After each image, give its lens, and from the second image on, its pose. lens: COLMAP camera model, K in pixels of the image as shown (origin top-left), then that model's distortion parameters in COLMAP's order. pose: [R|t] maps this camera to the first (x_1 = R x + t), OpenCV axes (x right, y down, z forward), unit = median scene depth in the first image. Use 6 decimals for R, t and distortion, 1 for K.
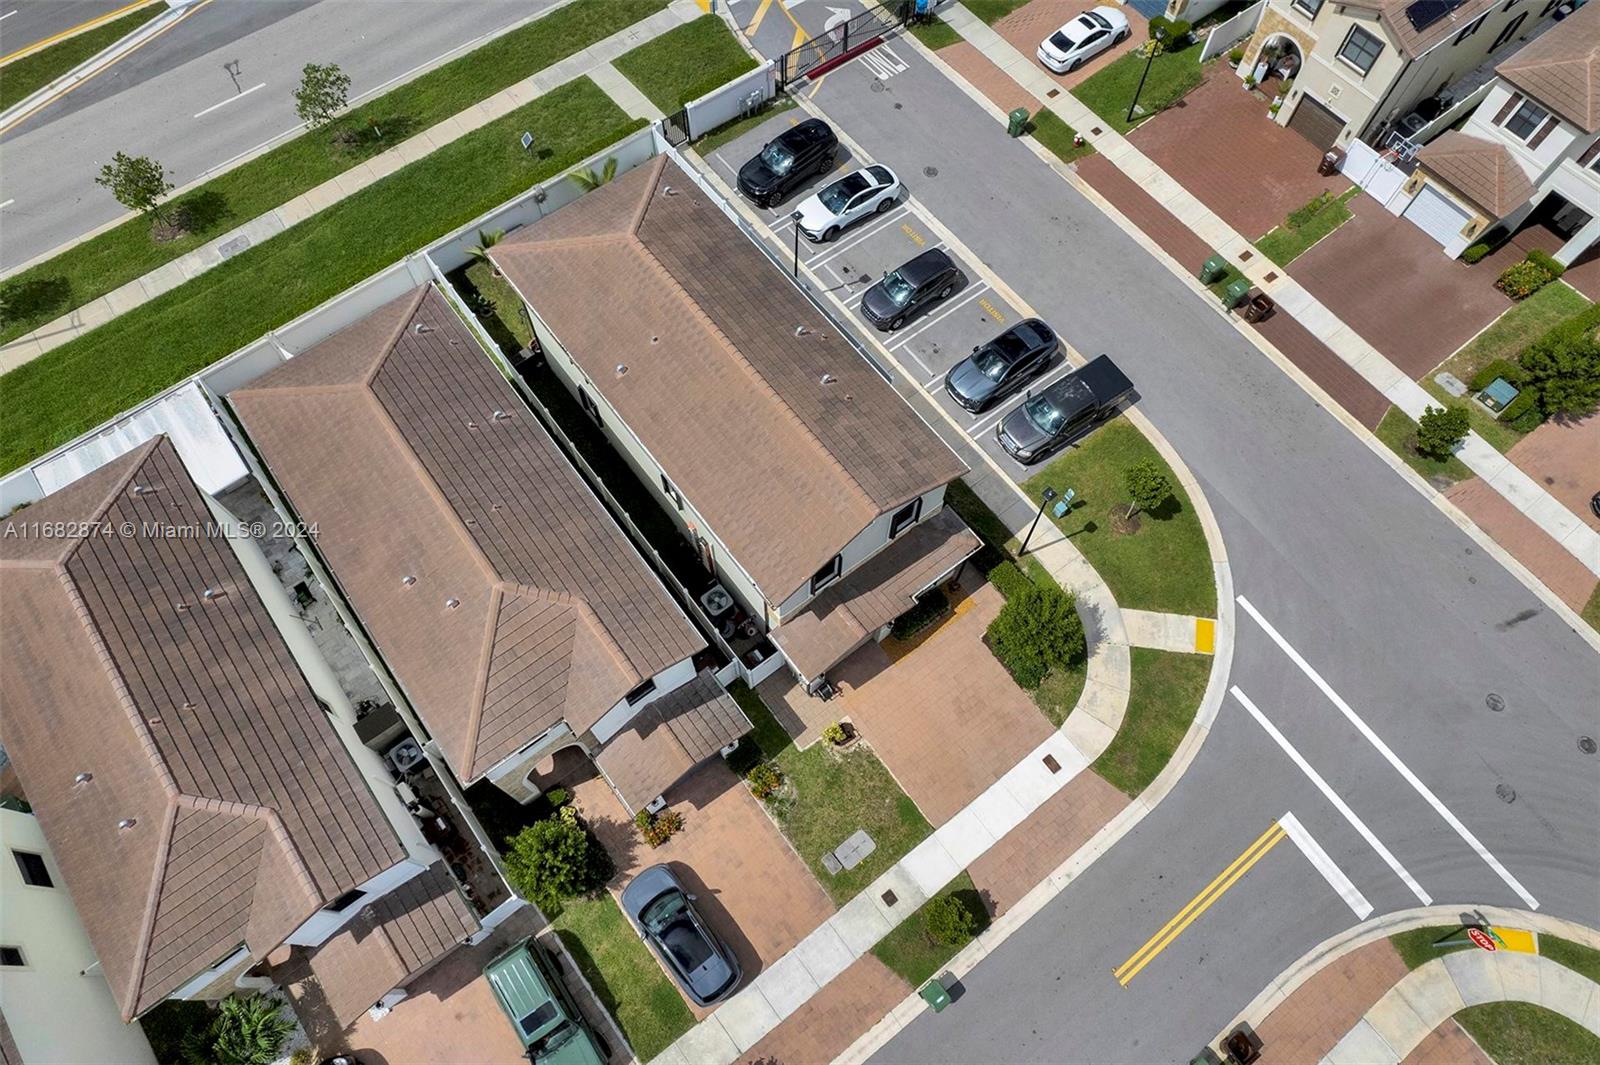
lens RADIAL K [[1022.9, 0, 803.3], [0, 1022.9, 526.1], [0, 0, 1]] dist [-0.082629, 0.076811]
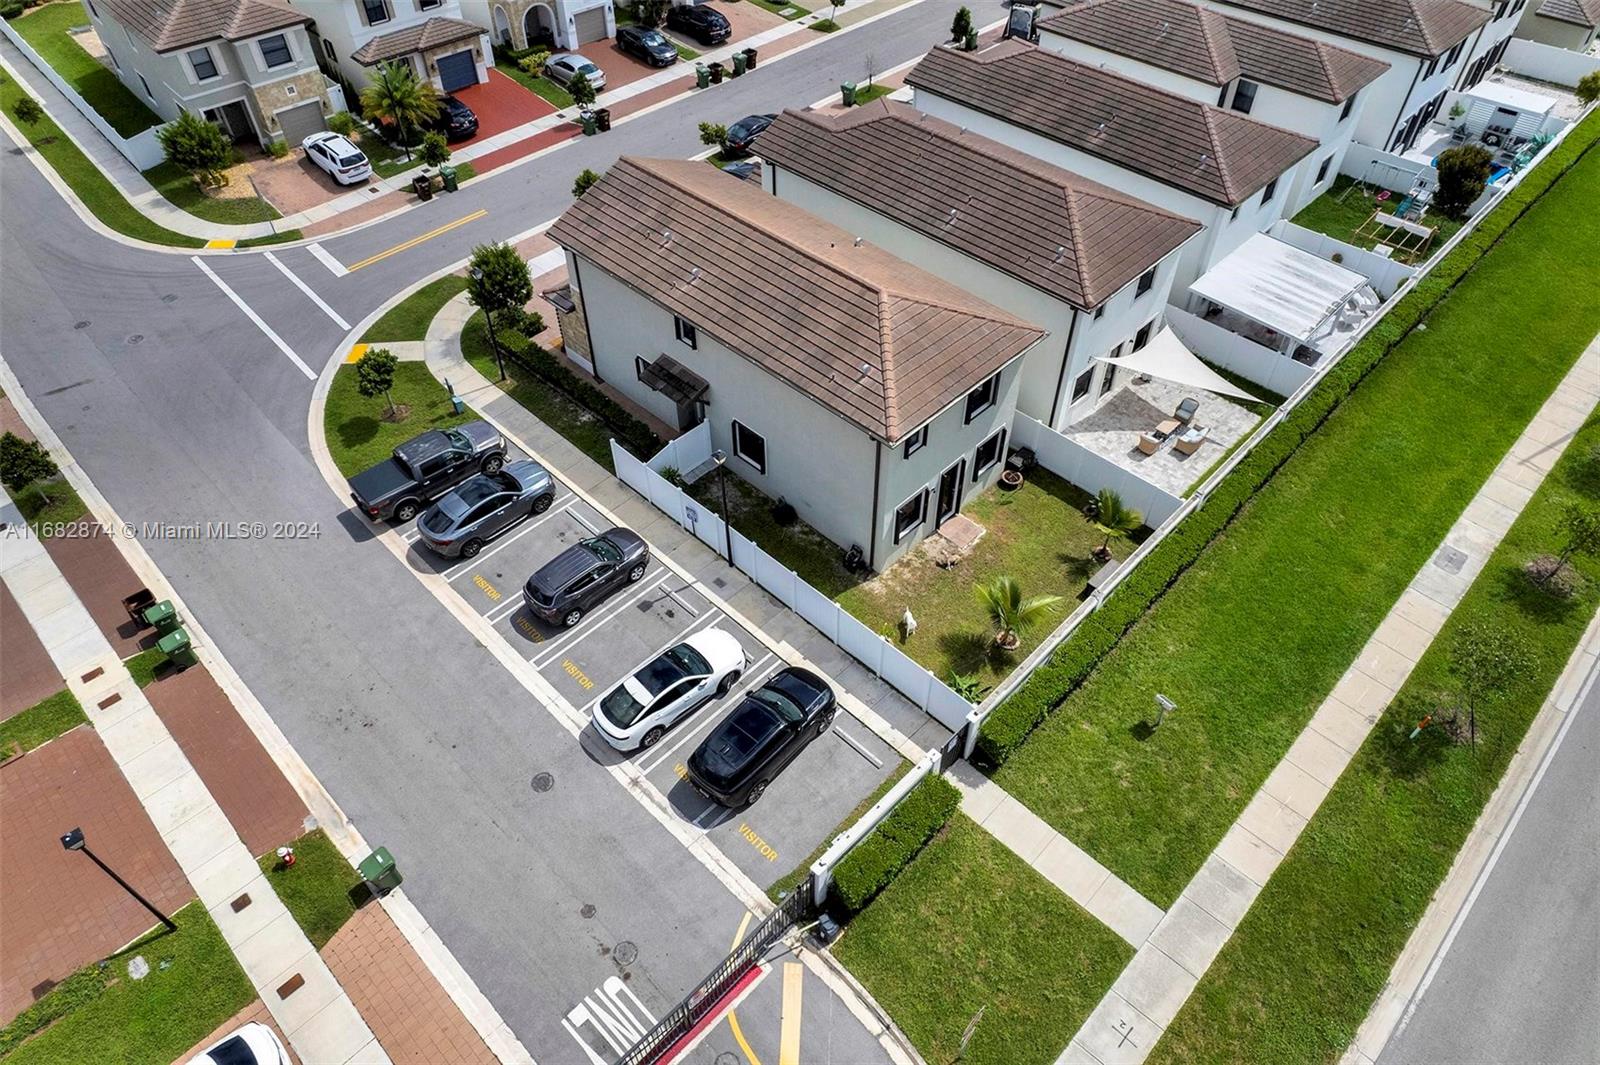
lens RADIAL K [[1041.8, 0, 800.0], [0, 1041.8, 532.5], [0, 0, 1]] dist [-0.090590, 0.094950]
pose [[-0.990906, 0.099426, -0.090663, 0.010792], [-0.120187, -0.351042, 0.928615, -1.038703], [0.060502, 0.931066, 0.359799, 0.717657]]
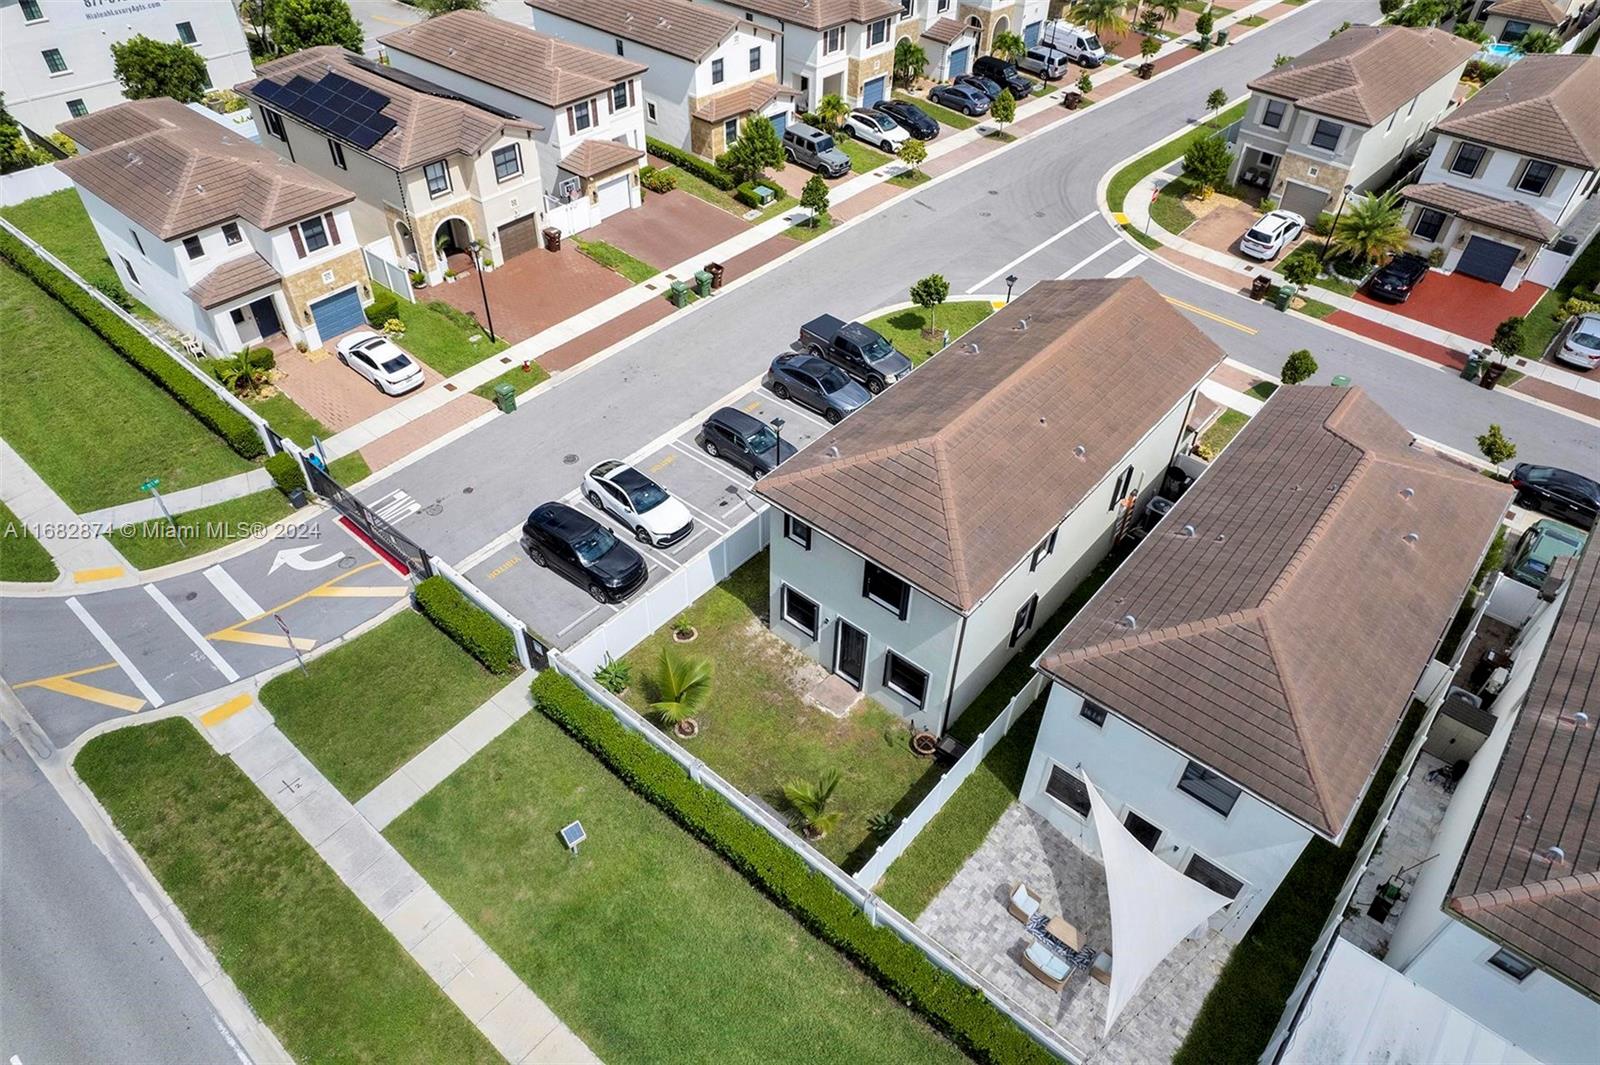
lens RADIAL K [[1014.3, 0, 788.0], [0, 1014.3, 535.1], [0, 0, 1]] dist [-0.077355, 0.064349]
pose [[-0.201162, -0.671931, 0.712771, -0.680473], [0.878739, 0.197743, 0.434415, -0.633351], [-0.432842, 0.713728, 0.550673, 0.533303]]
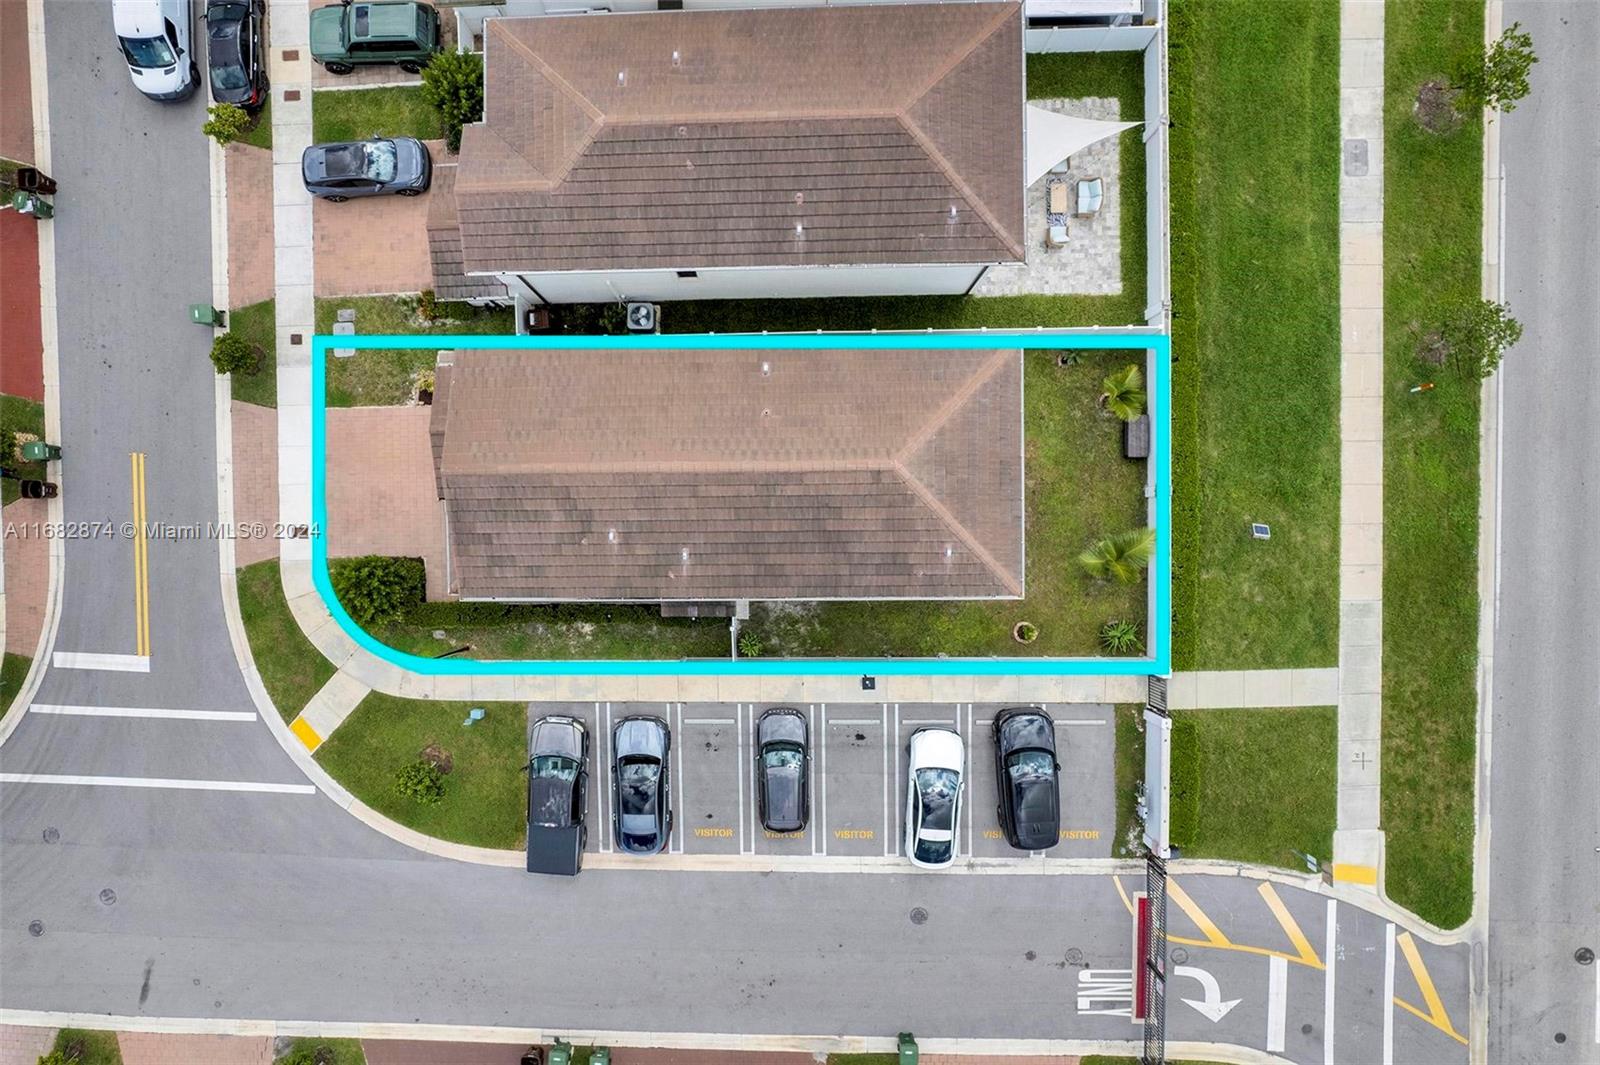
lens RADIAL K [[1014.3, 0, 788.0], [0, 1014.3, 535.1], [0, 0, 1]] dist [-0.077355, 0.064349]
pose [[-0.601539, 0.796757, 0.057701, -0.111295], [-0.700690, -0.560939, 0.440887, -0.520849], [0.383647, 0.224780, 0.895706, 0.204150]]
